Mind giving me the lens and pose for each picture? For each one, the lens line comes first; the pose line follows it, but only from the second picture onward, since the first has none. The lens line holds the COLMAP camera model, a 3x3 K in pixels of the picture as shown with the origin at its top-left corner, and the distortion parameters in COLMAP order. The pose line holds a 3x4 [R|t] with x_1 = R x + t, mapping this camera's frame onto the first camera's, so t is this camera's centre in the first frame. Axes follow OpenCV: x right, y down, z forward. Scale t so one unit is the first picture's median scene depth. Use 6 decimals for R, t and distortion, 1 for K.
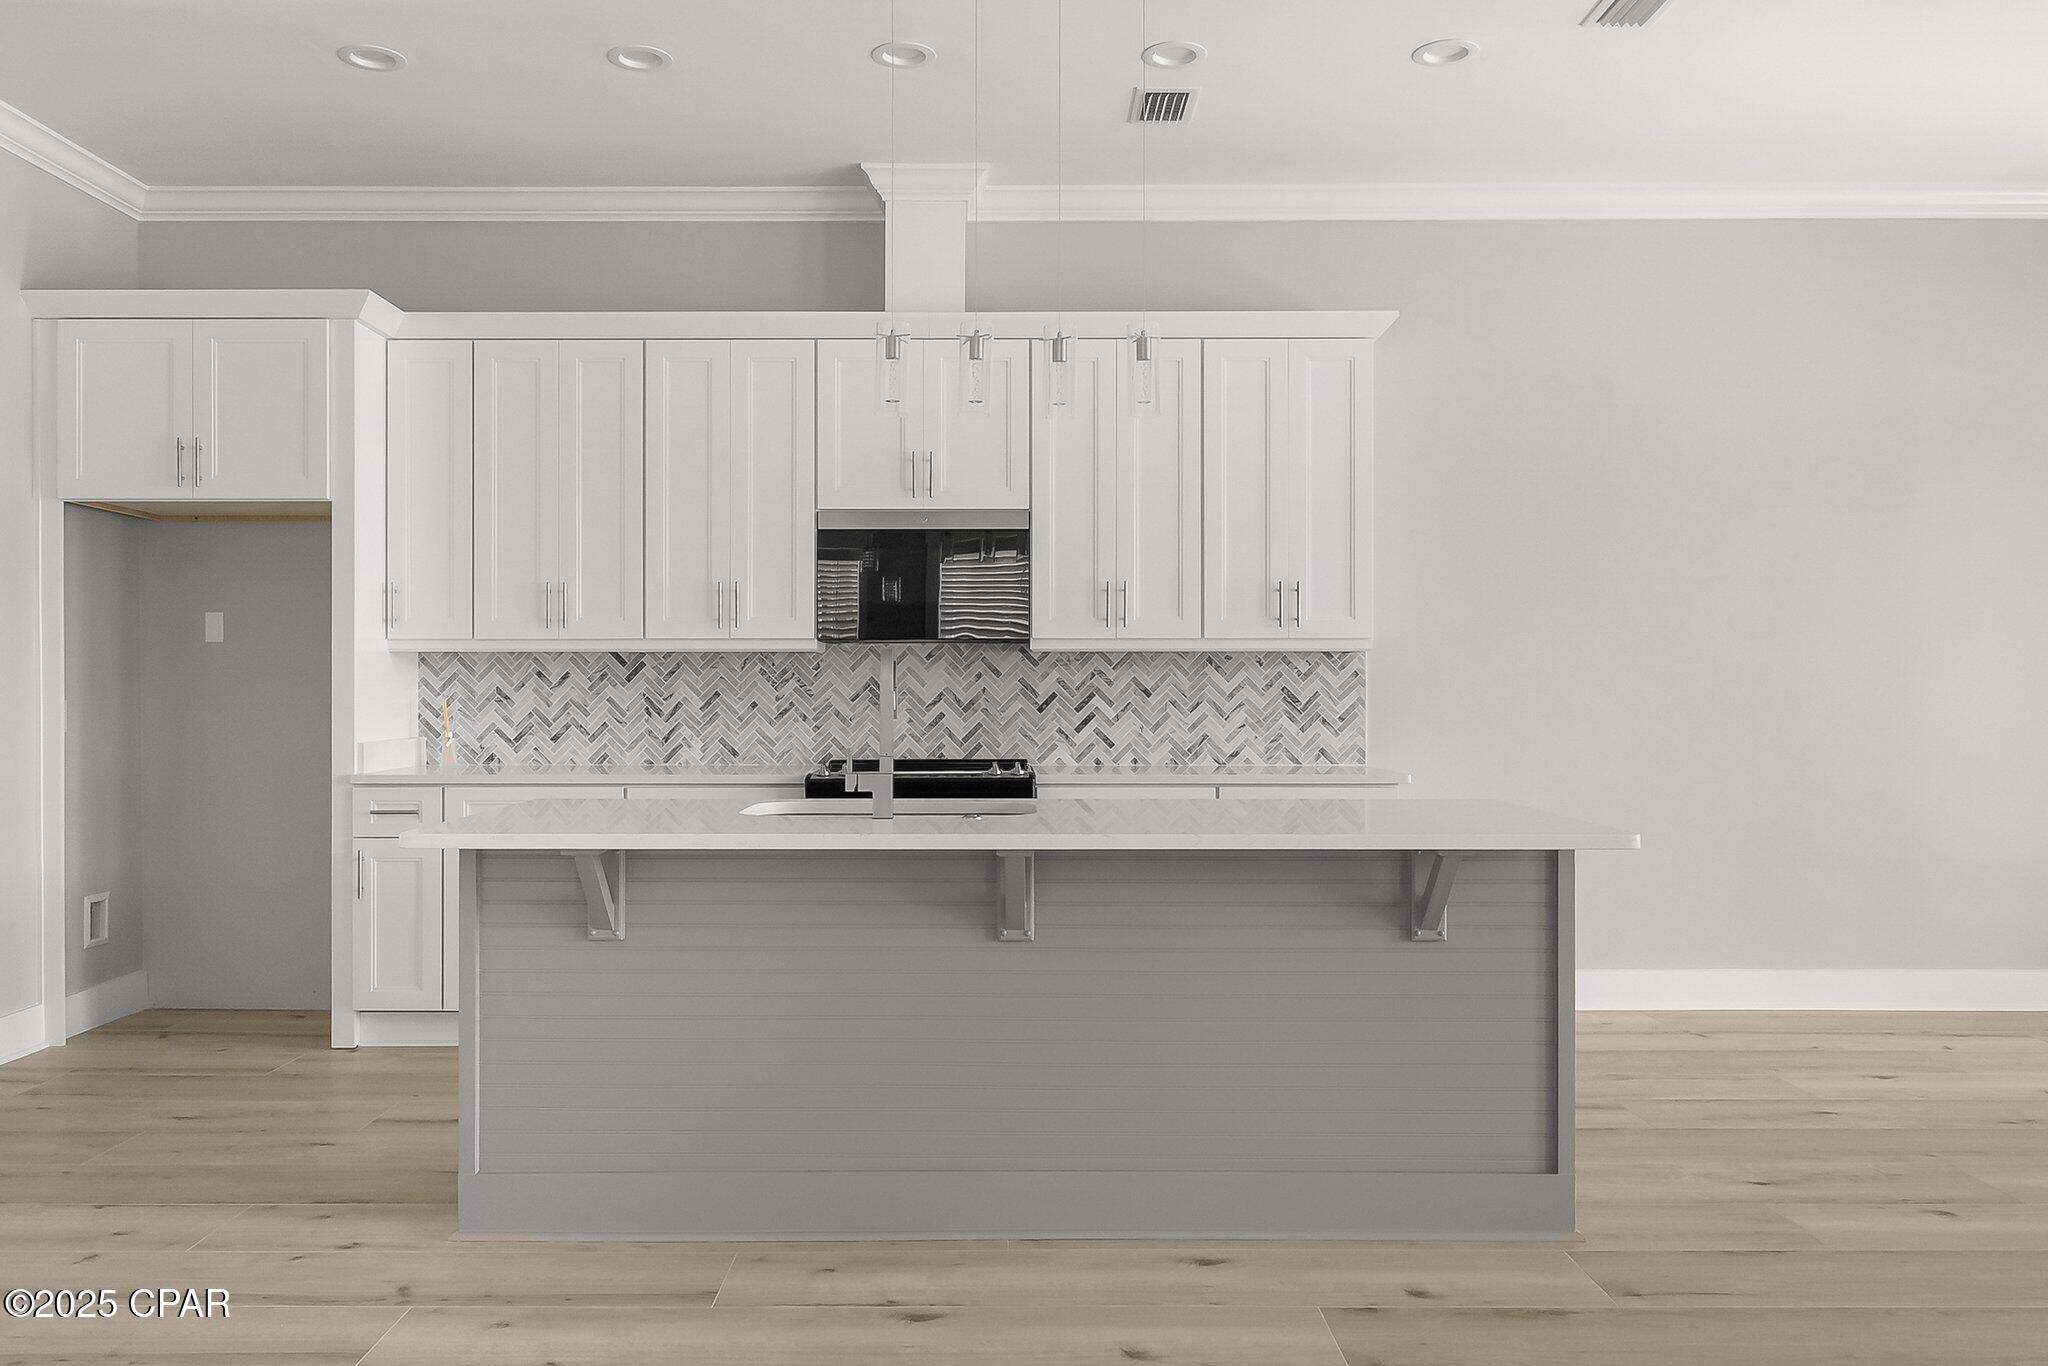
lens RADIAL K [[1535.2, 0, 1006.8], [0, 1535.2, 684.1], [0, 0, 1]] dist [-0.002388, 0.001453]
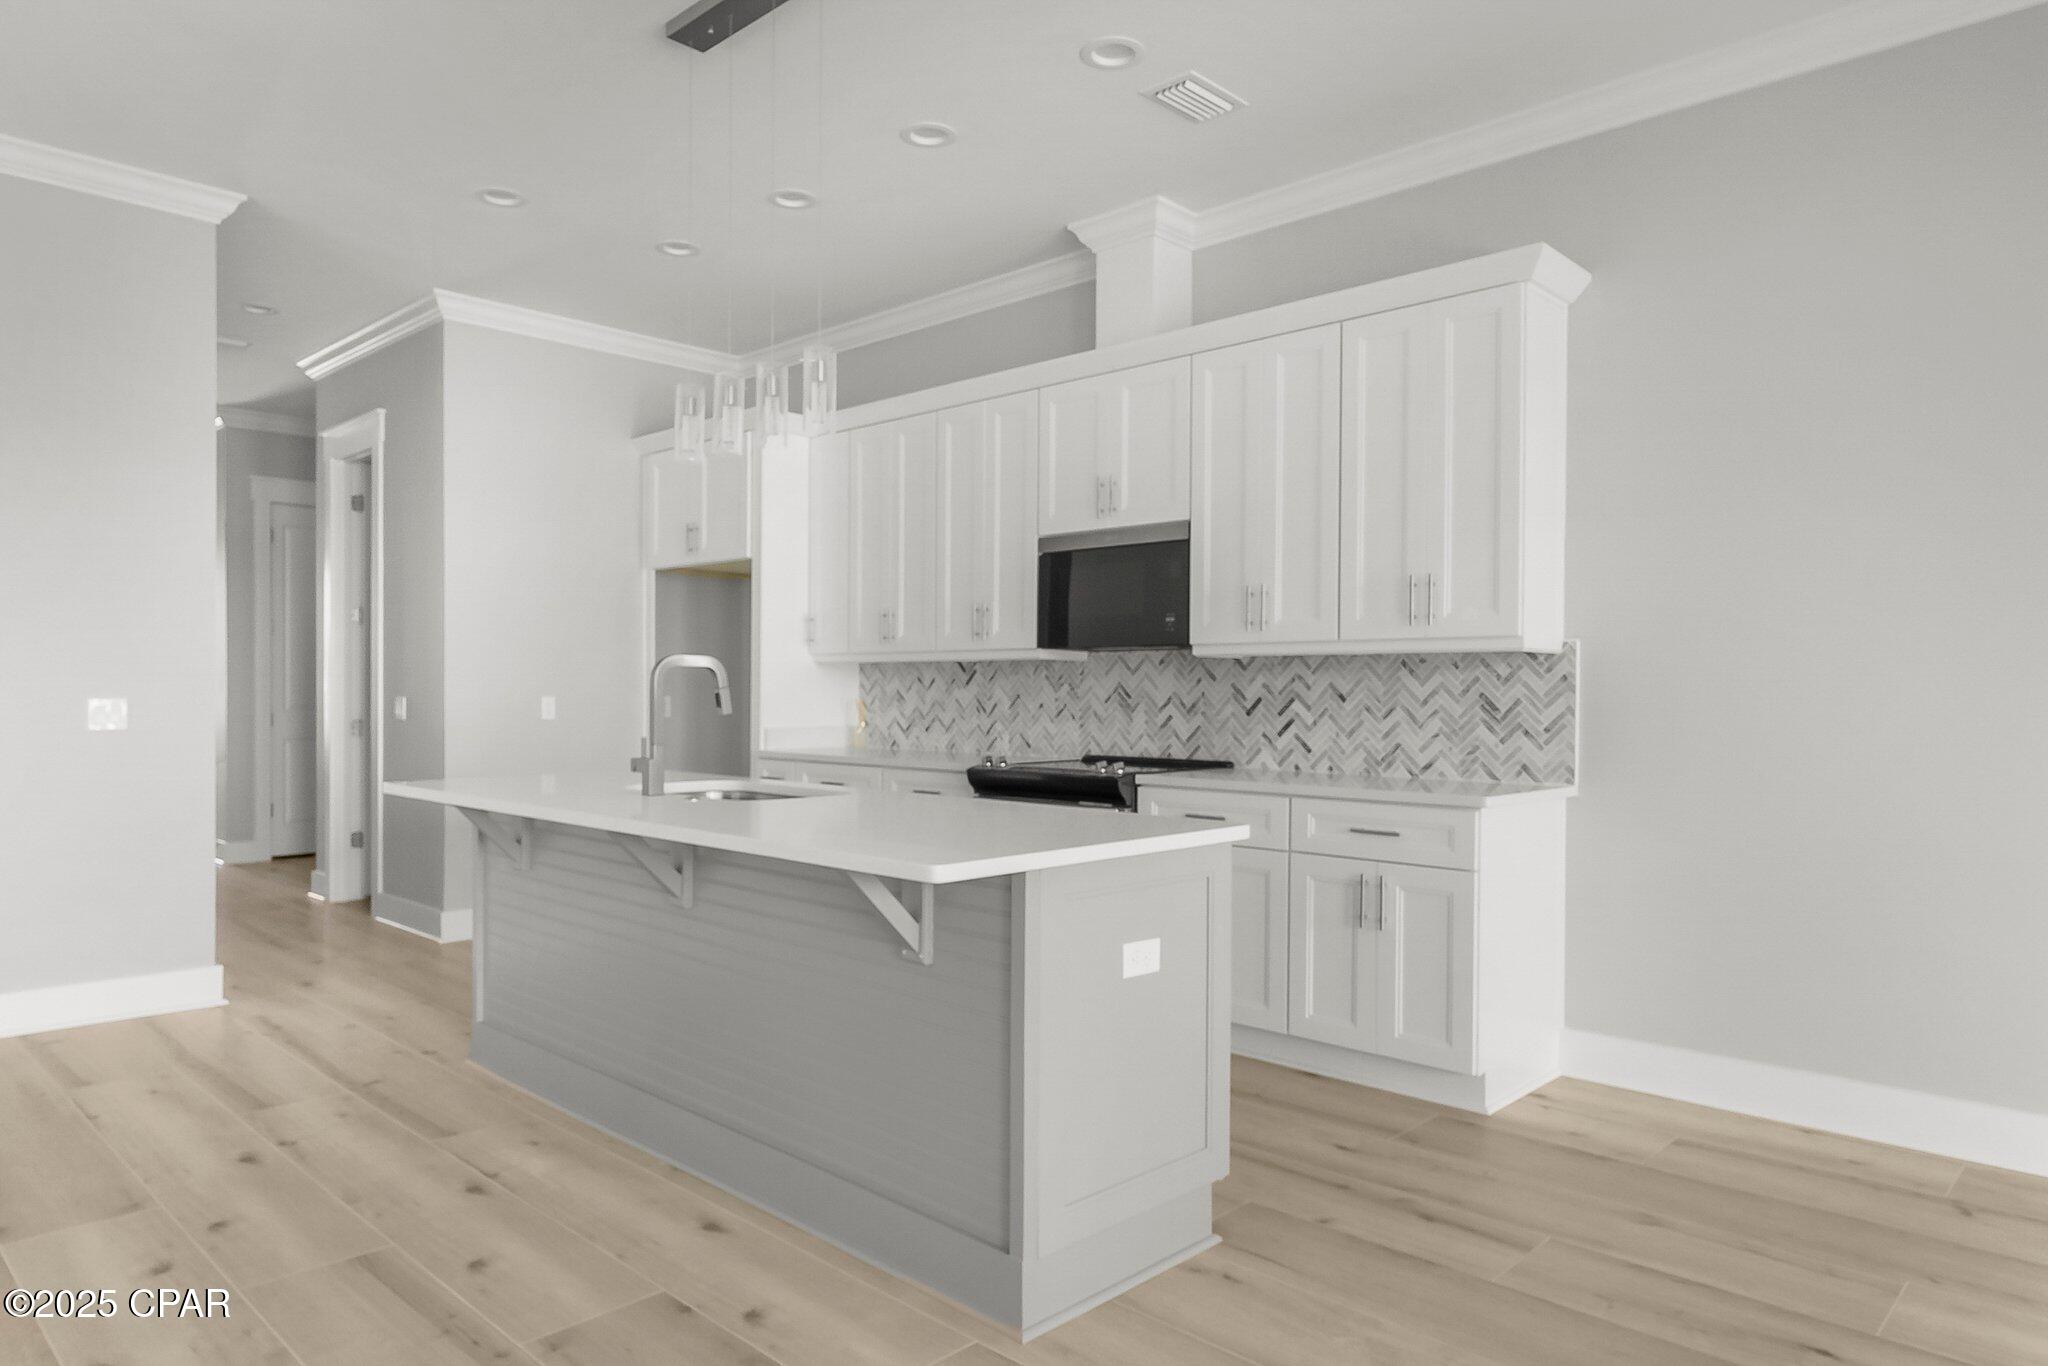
lens RADIAL K [[1275.6, 0, 1025.9], [0, 1275.6, 693.4], [0, 0, 1]] dist [0.002182, -0.002883]
pose [[0.719428, 0.006292, -0.694538, 0.506263], [-0.004990, 0.999980, 0.003891, 0.000654], [0.694549, 0.000666, 0.719445, 0.288280]]
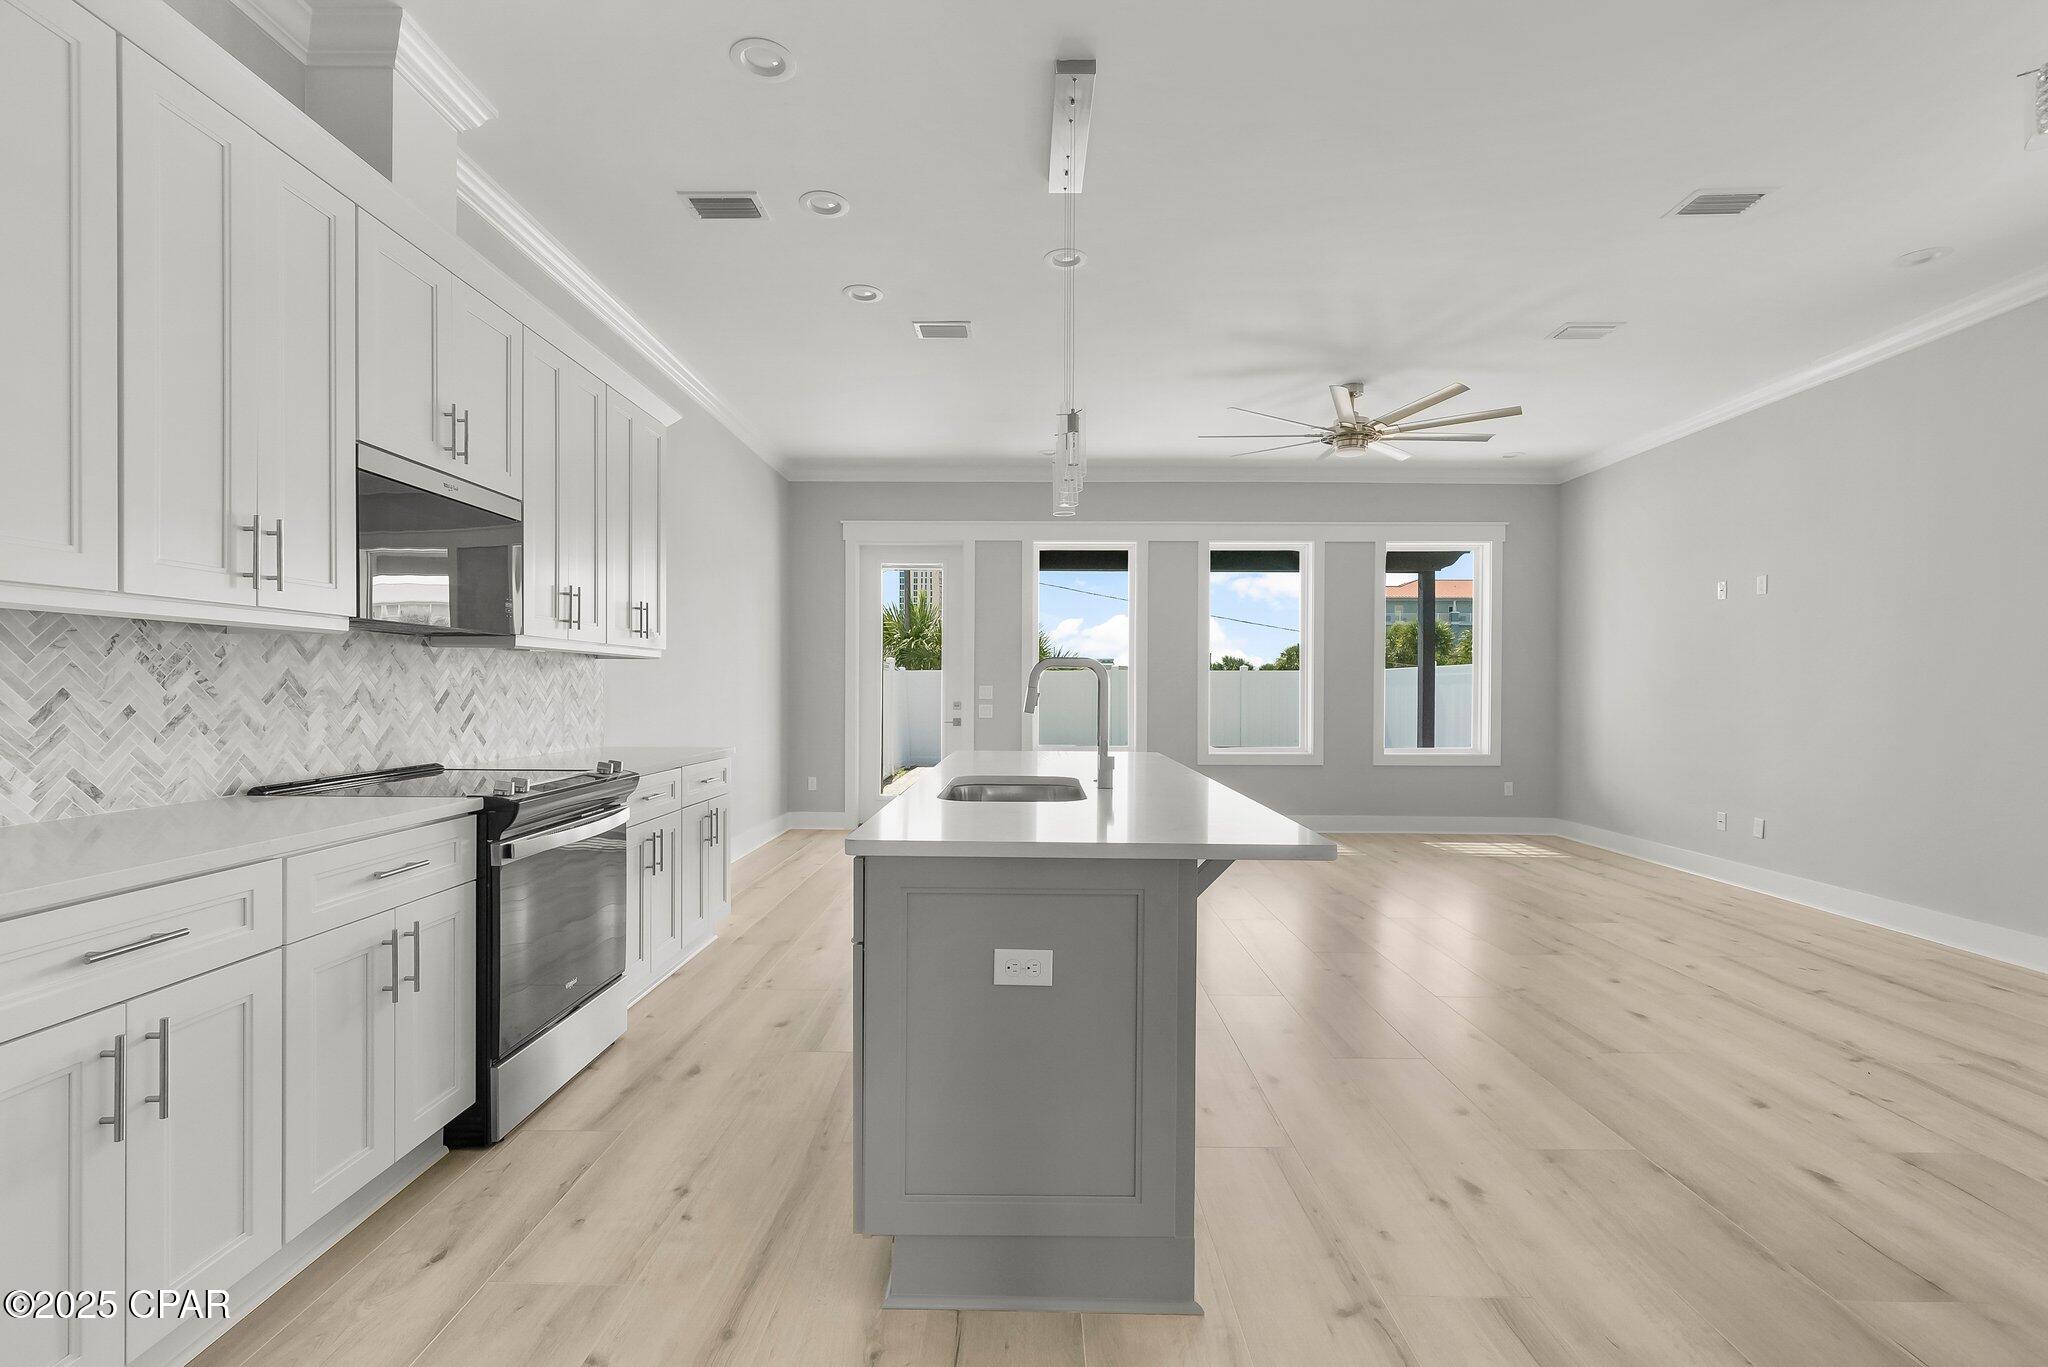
lens RADIAL K [[893.1, 0, 1021.3], [0, 893.1, 689.2], [0, 0, 1]] dist [-0.000524, 0.000034]
pose [[0.020167, -0.000657, 0.999796, -0.511790], [-0.005828, 0.999983, 0.000775, 0.002313], [-0.999780, -0.005843, 0.020163, 0.639024]]
